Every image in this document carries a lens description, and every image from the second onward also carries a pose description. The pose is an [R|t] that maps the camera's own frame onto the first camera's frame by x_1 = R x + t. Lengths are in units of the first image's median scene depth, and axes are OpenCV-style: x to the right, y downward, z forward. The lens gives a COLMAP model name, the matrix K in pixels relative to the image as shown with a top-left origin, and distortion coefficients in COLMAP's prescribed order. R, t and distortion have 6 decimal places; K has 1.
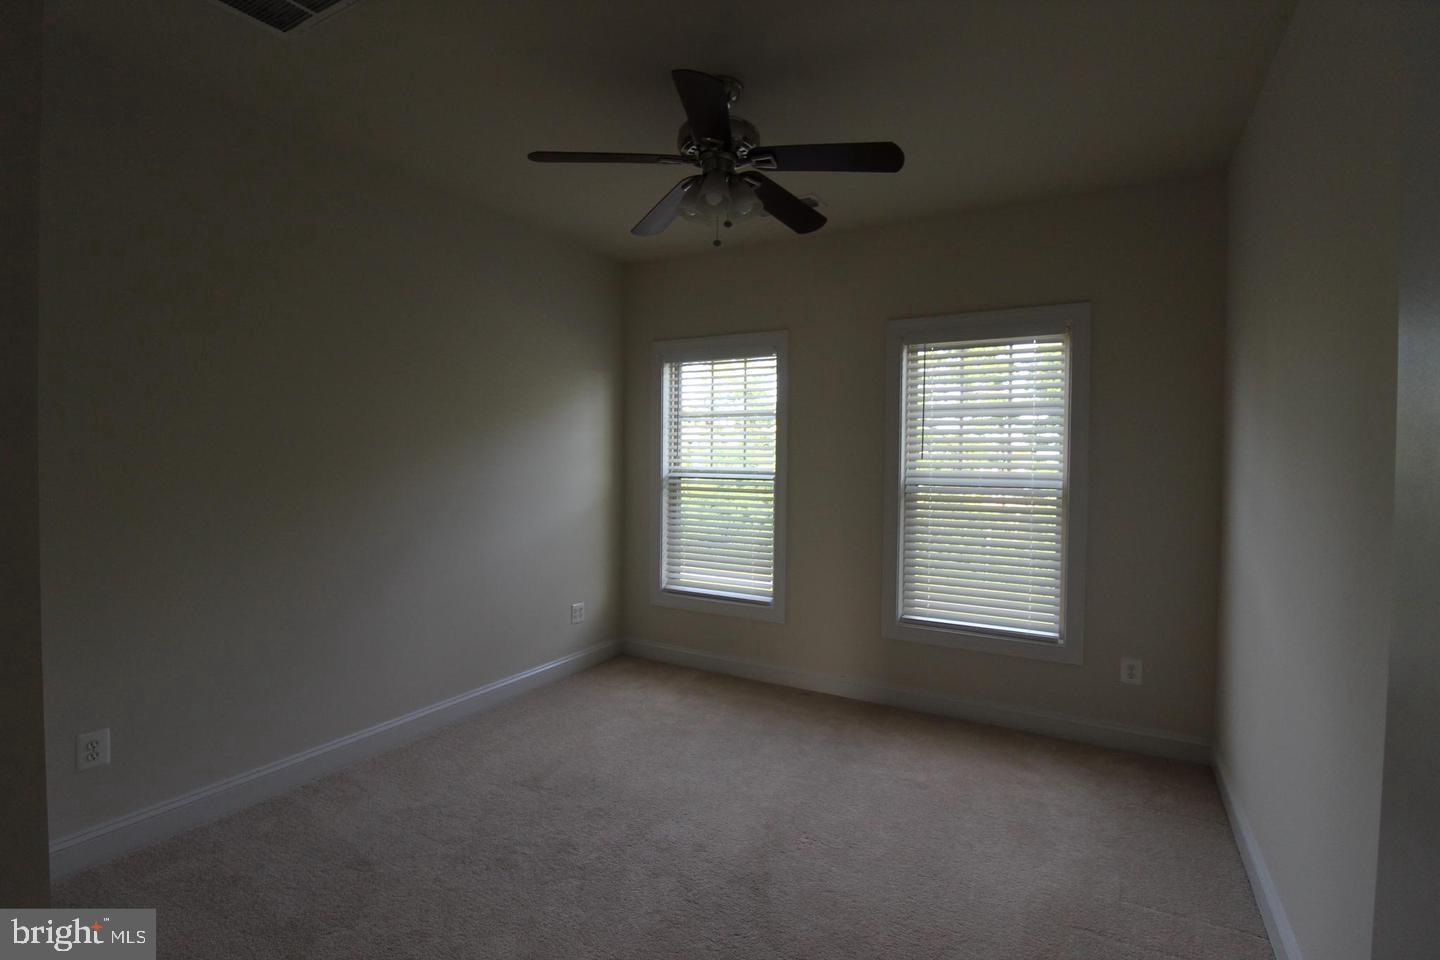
lens RADIAL K [[660.7, 0, 720.0], [0, 660.7, 452.6], [0, 0, 1]] dist [-0.000191, -0.000080]
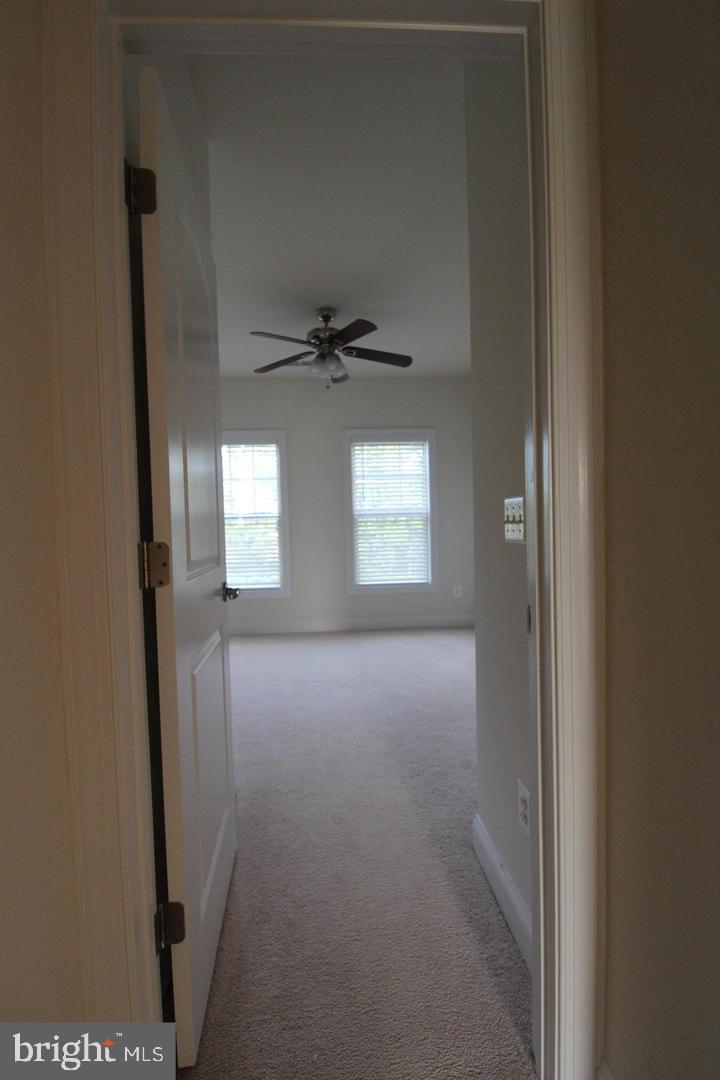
lens RADIAL K [[503.8, 0, 356.3], [0, 503.8, 537.0], [0, 0, 1]] dist [-0.000467, -0.015049]
pose [[0.850513, -0.038421, 0.524548, -0.488711], [0.027065, 0.999204, 0.029304, 0.068130], [-0.525256, -0.010727, 0.850876, -0.251230]]
